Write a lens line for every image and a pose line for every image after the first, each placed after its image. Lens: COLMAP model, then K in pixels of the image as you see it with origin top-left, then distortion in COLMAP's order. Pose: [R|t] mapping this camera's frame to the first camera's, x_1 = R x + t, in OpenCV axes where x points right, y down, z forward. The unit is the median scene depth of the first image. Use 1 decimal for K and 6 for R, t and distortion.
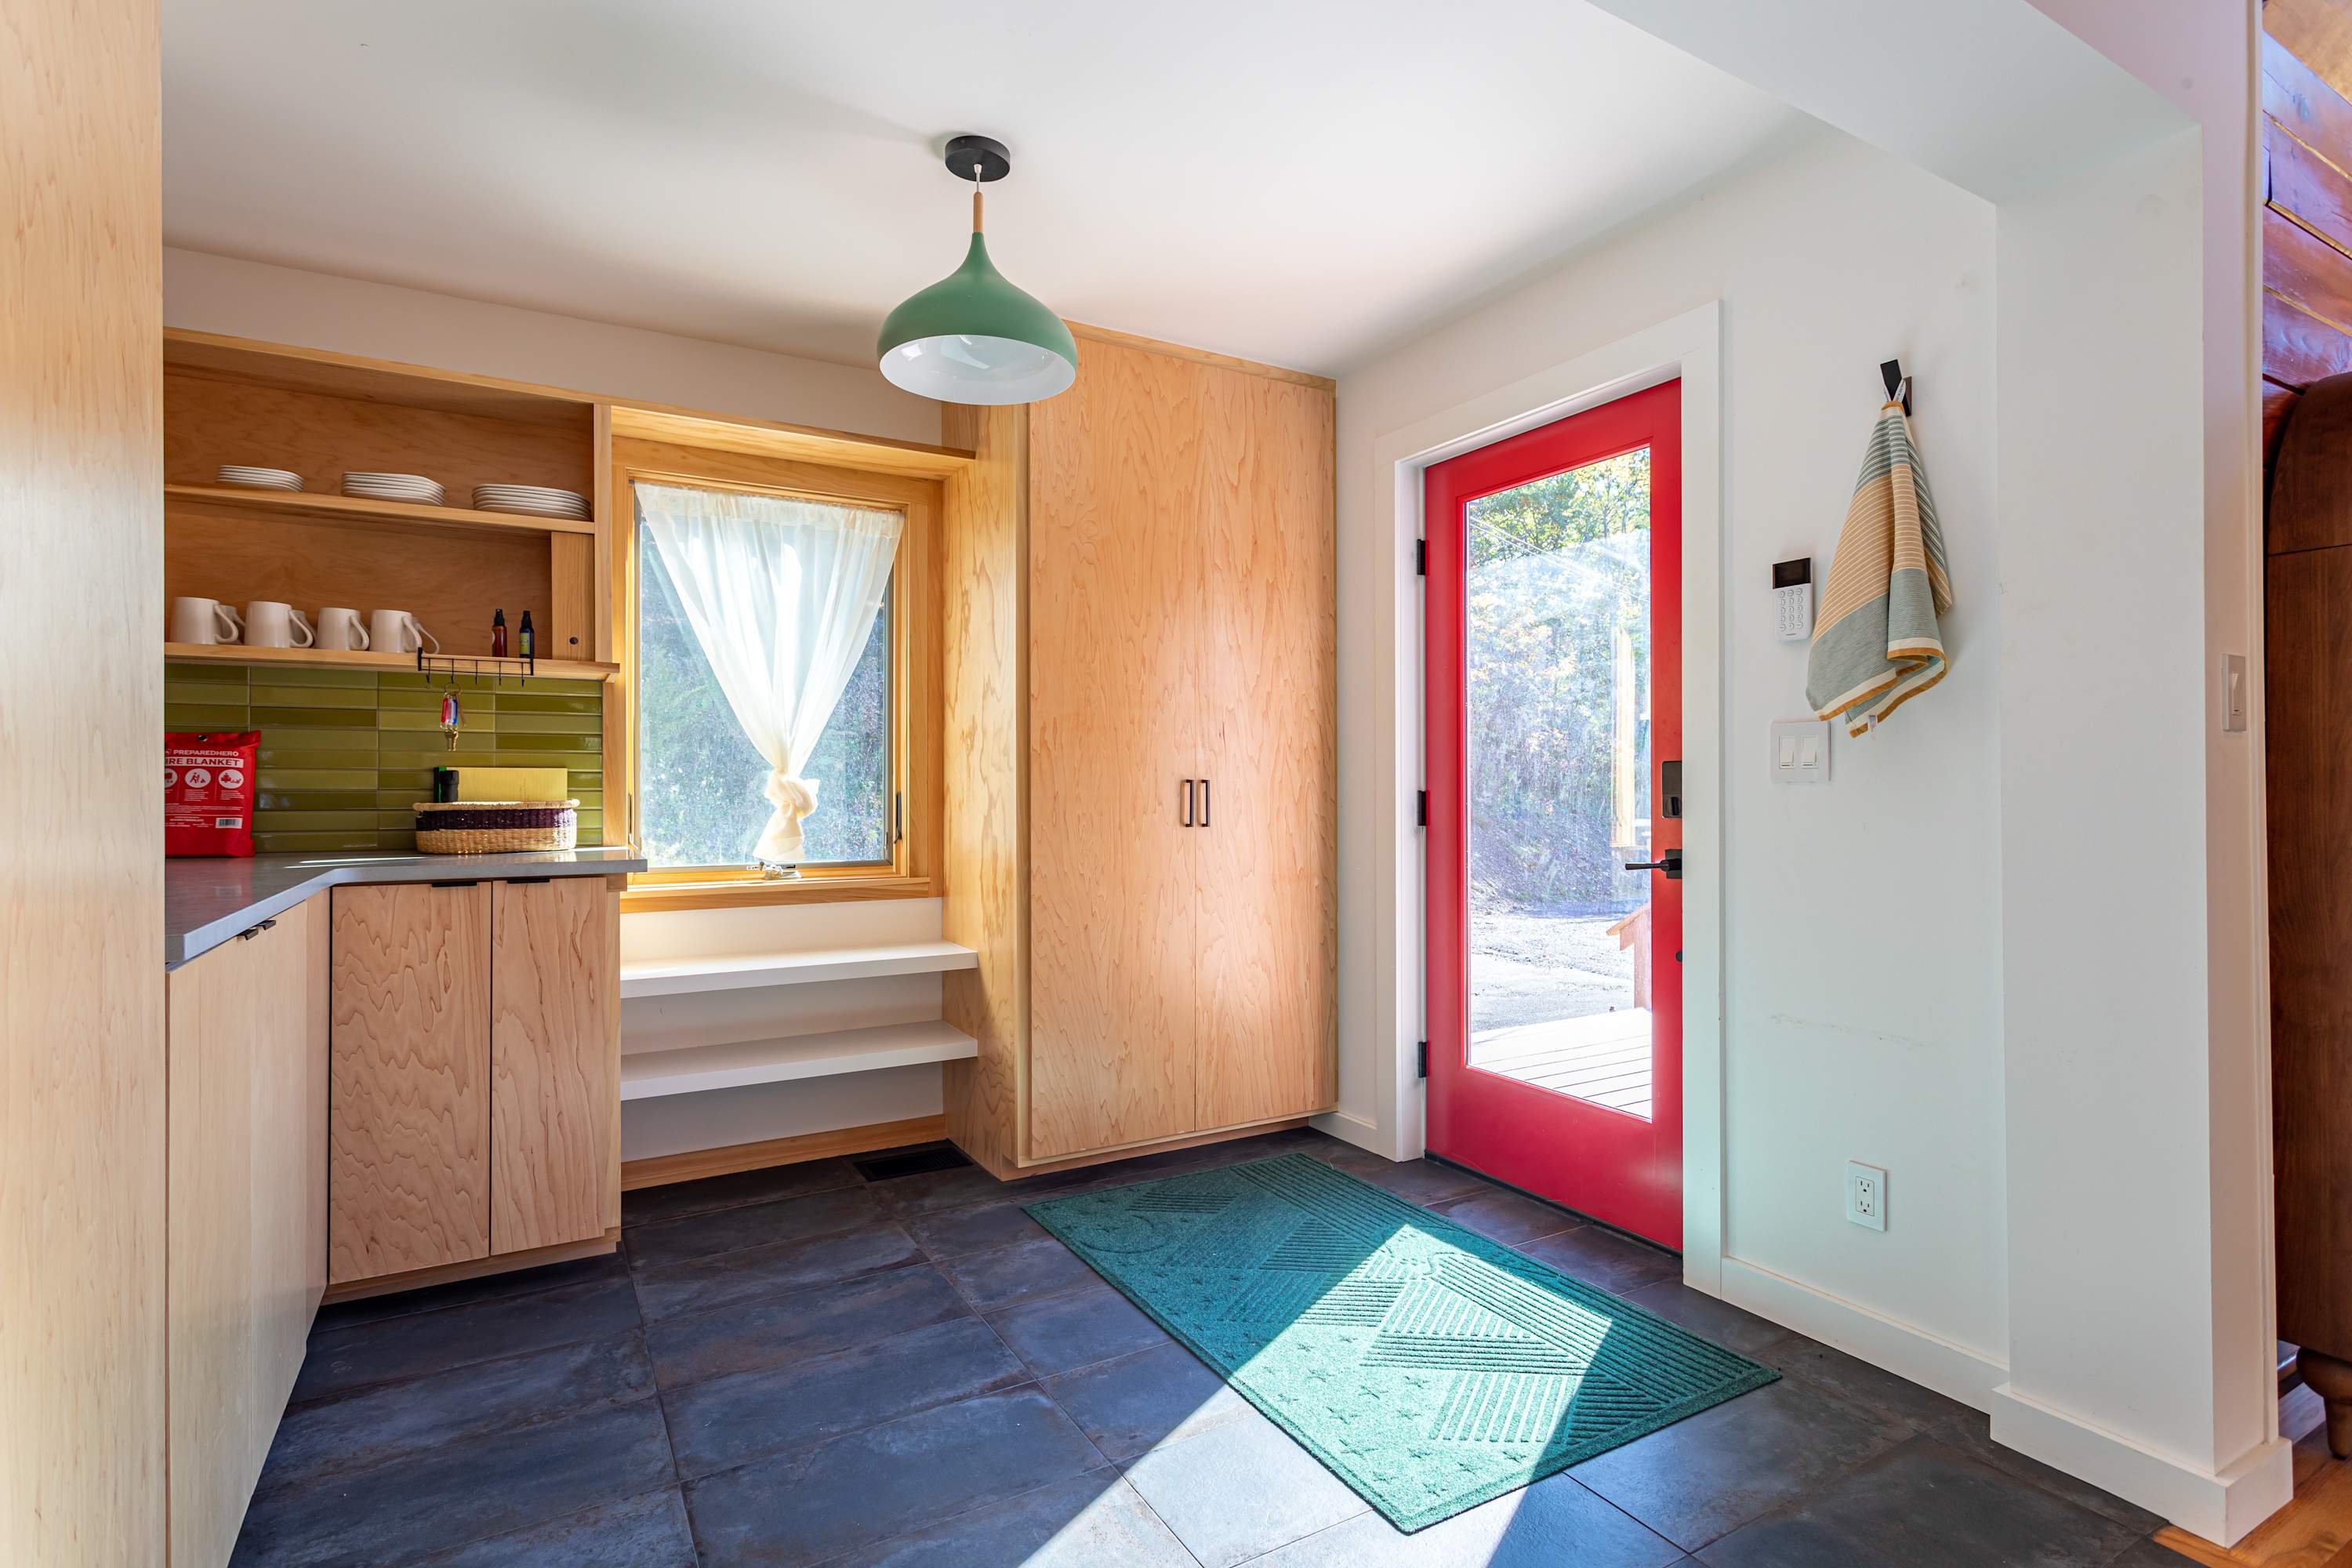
lens RADIAL K [[1107.6, 0, 1158.4], [0, 1107.6, 784.6], [0, 0, 1]] dist [0.000277, 0.002924]
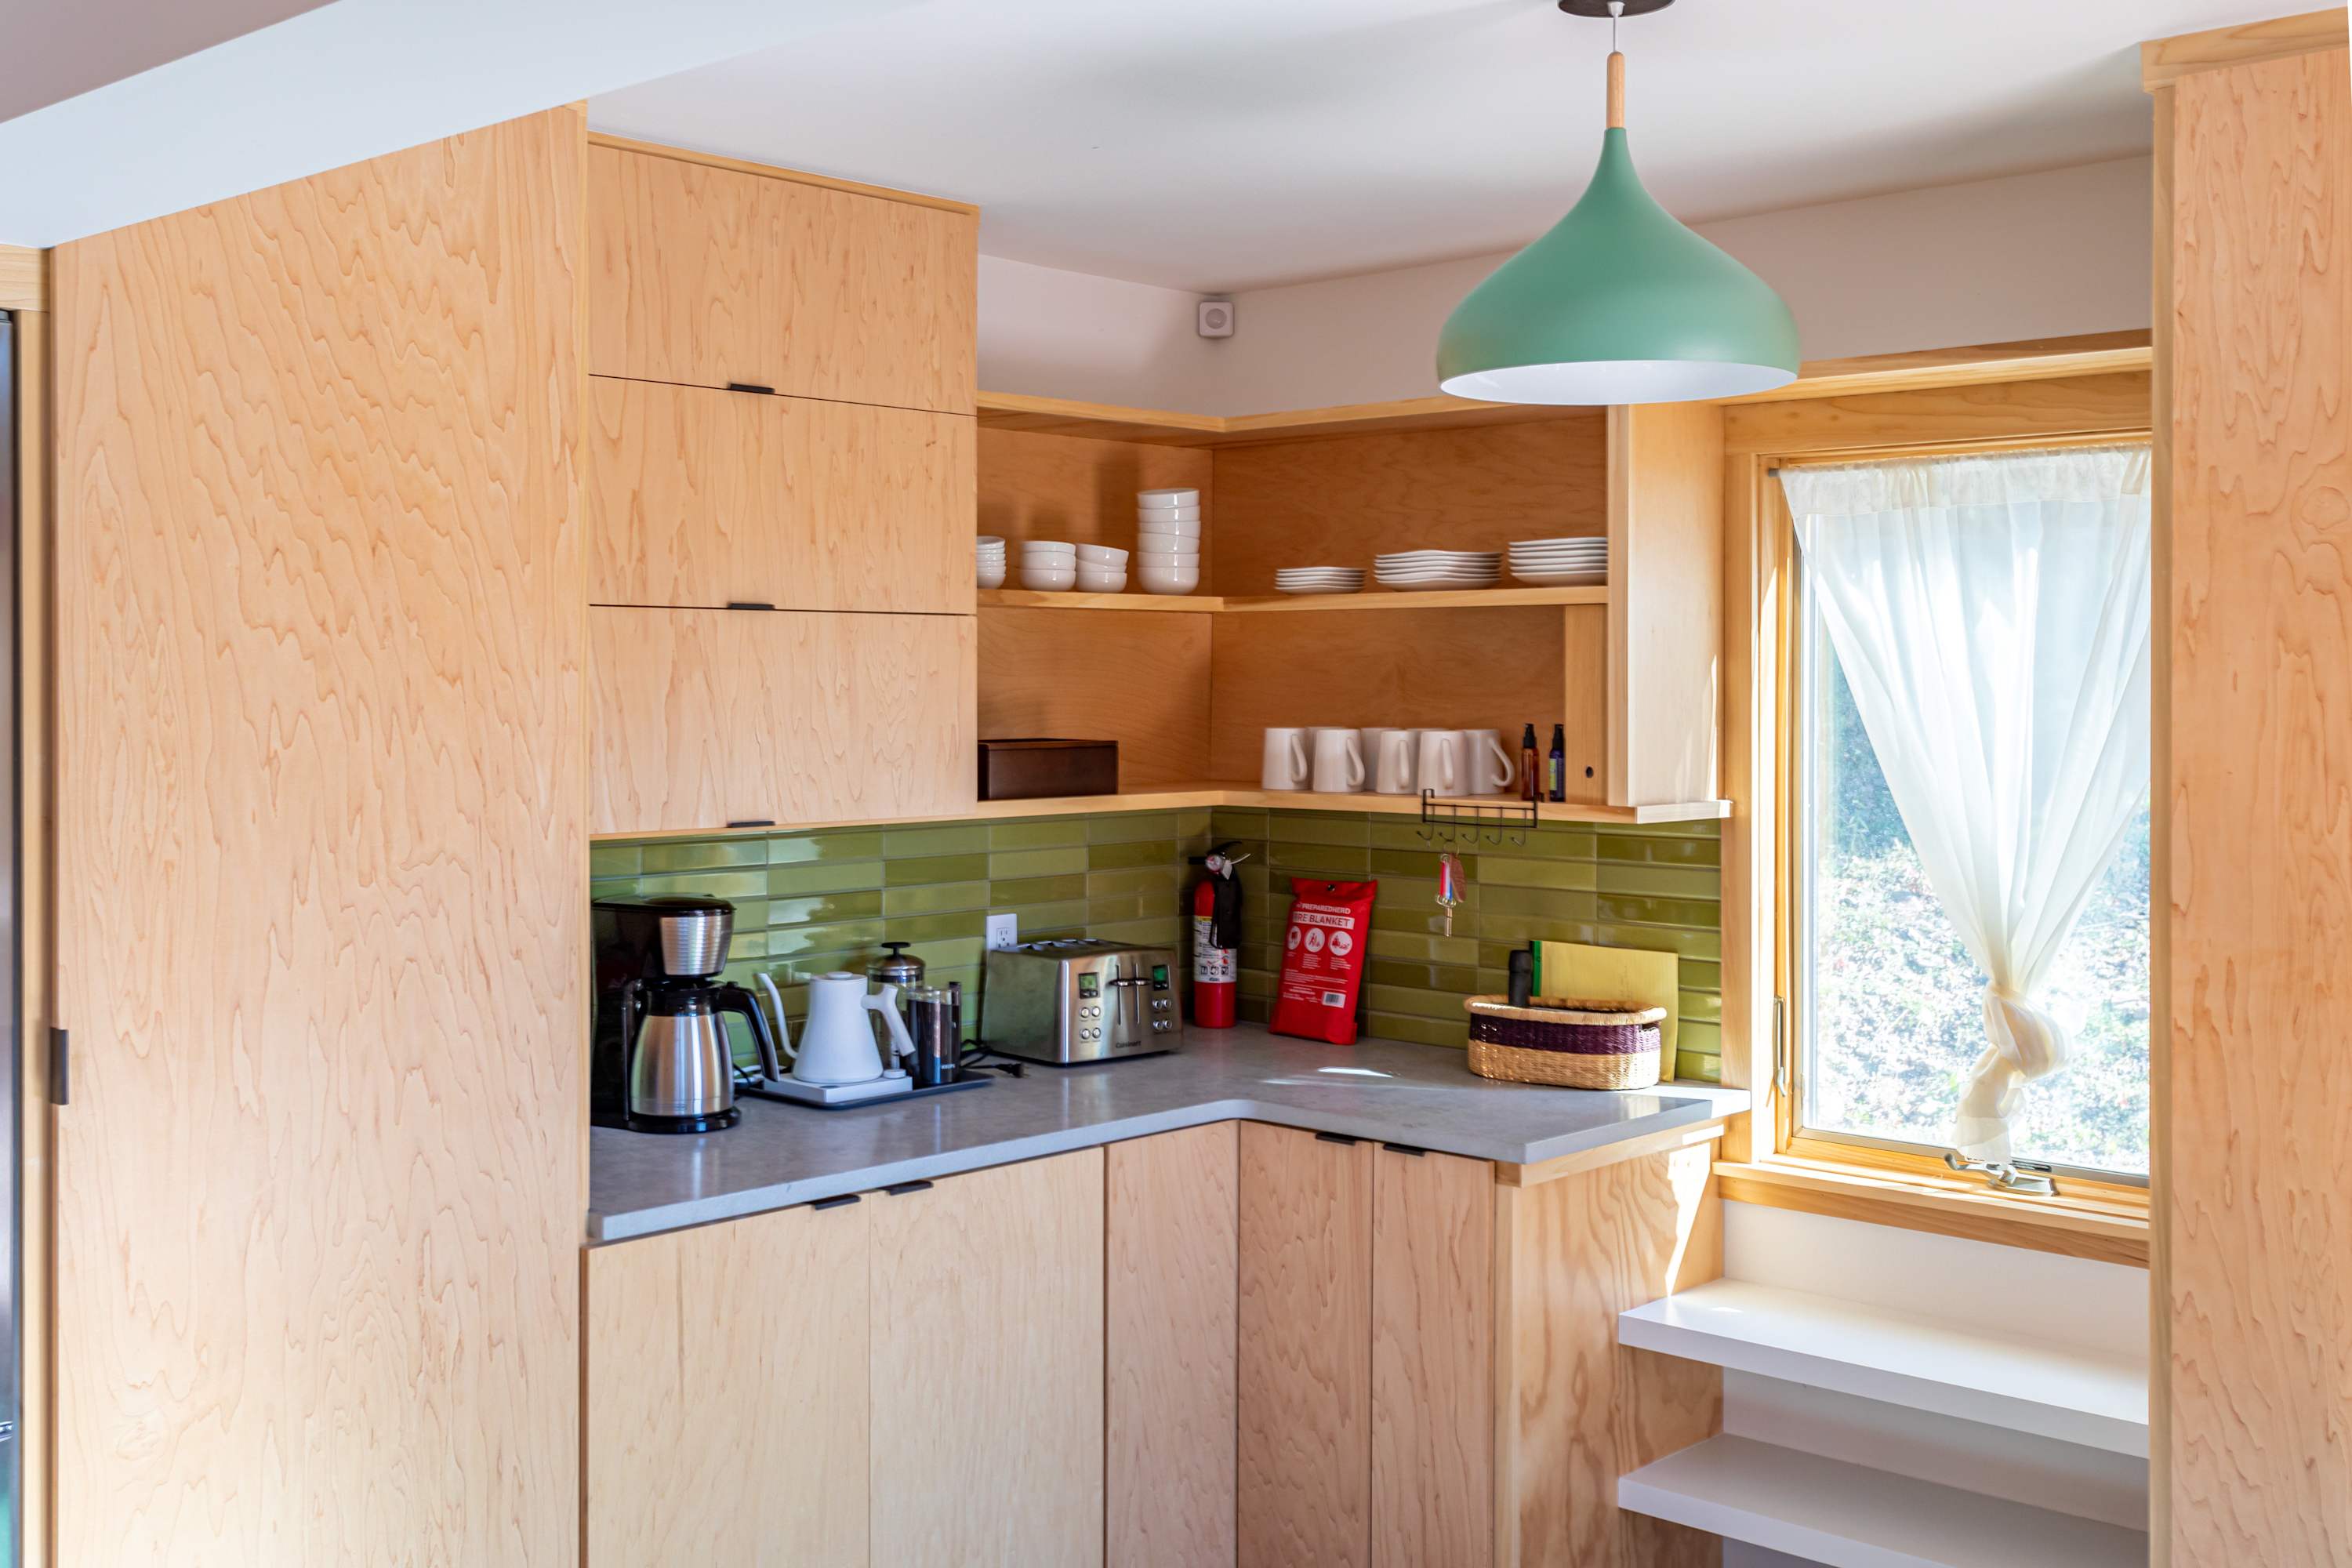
lens RADIAL K [[2412.8, 0, 1170.8], [0, 2412.8, 710.3], [0, 0, 1]] dist [0.036331, 0.000000]
pose [[0.307565, 0.009028, -0.951484, 0.764631], [0.002777, 0.999942, 0.010385, -0.188933], [0.951523, -0.005836, 0.307522, 0.351670]]
